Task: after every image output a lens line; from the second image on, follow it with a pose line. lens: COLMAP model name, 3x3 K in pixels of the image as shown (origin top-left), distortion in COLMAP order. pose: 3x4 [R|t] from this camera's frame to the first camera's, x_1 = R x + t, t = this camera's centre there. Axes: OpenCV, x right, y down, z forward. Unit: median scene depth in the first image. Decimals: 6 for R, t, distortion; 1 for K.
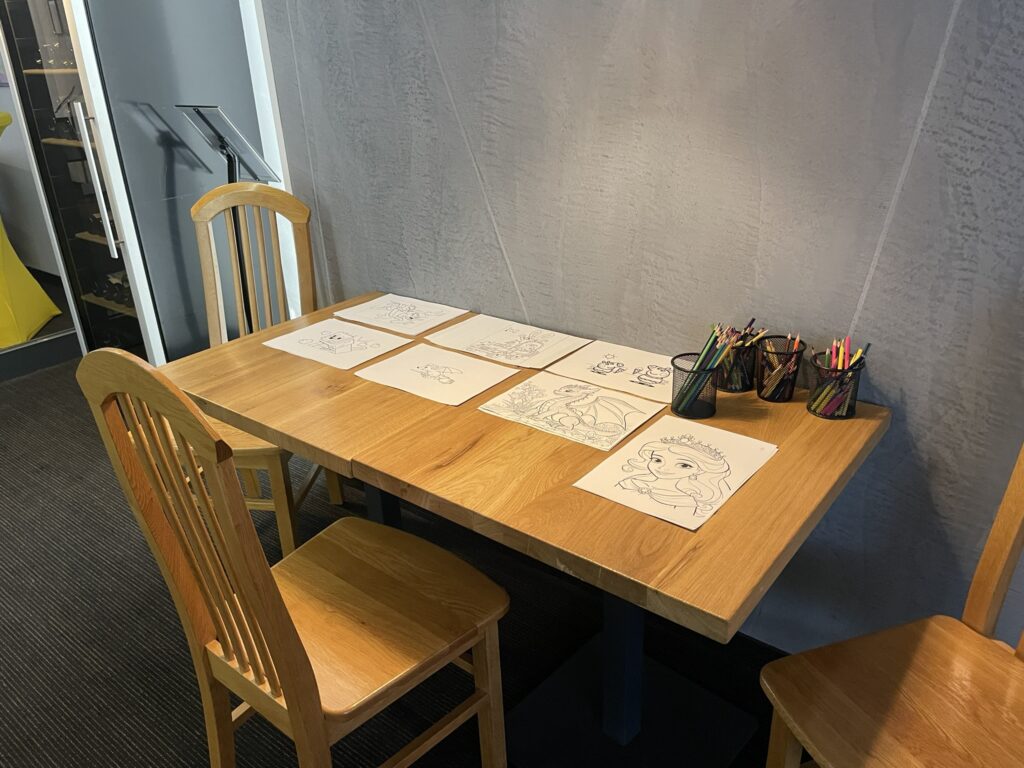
lens RADIAL K [[768.1, 0, 512.0], [0, 768.1, 384.0], [0, 0, 1]] dist [0.088855, -0.123376]
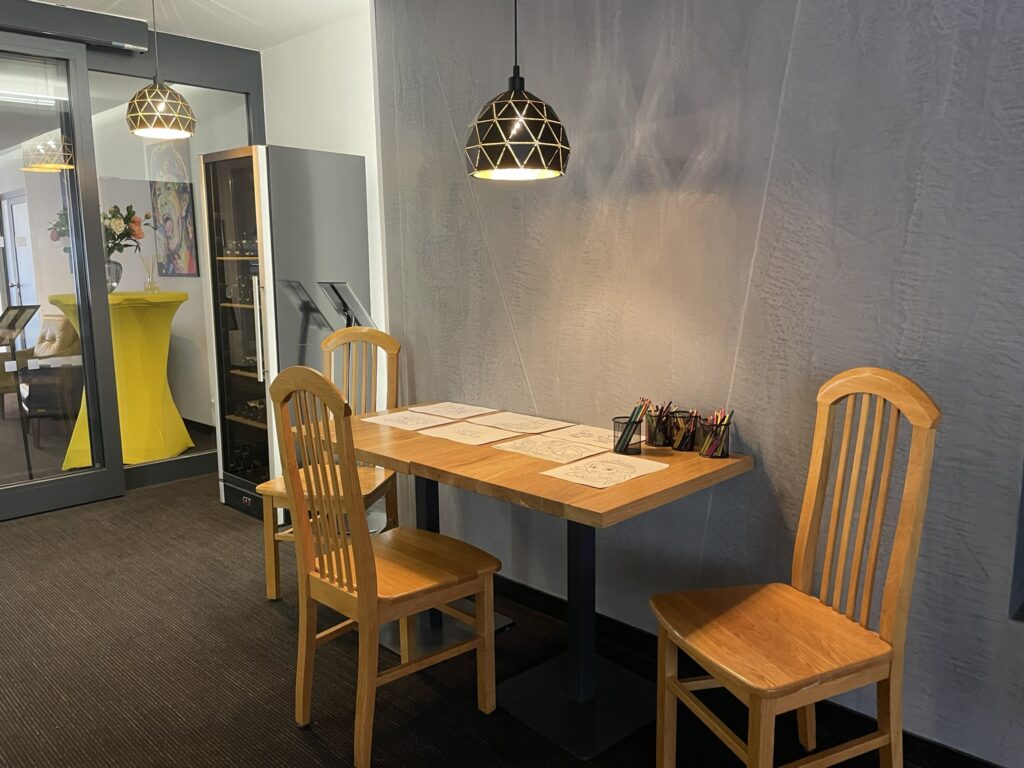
lens RADIAL K [[768.1, 0, 512.0], [0, 768.1, 384.0], [0, 0, 1]] dist [0.088855, -0.123376]
pose [[0.994094, 0.044483, -0.098987, 0.145856], [-0.069374, 0.961904, -0.264440, 0.319683], [0.083453, 0.269745, 0.959309, -0.540330]]
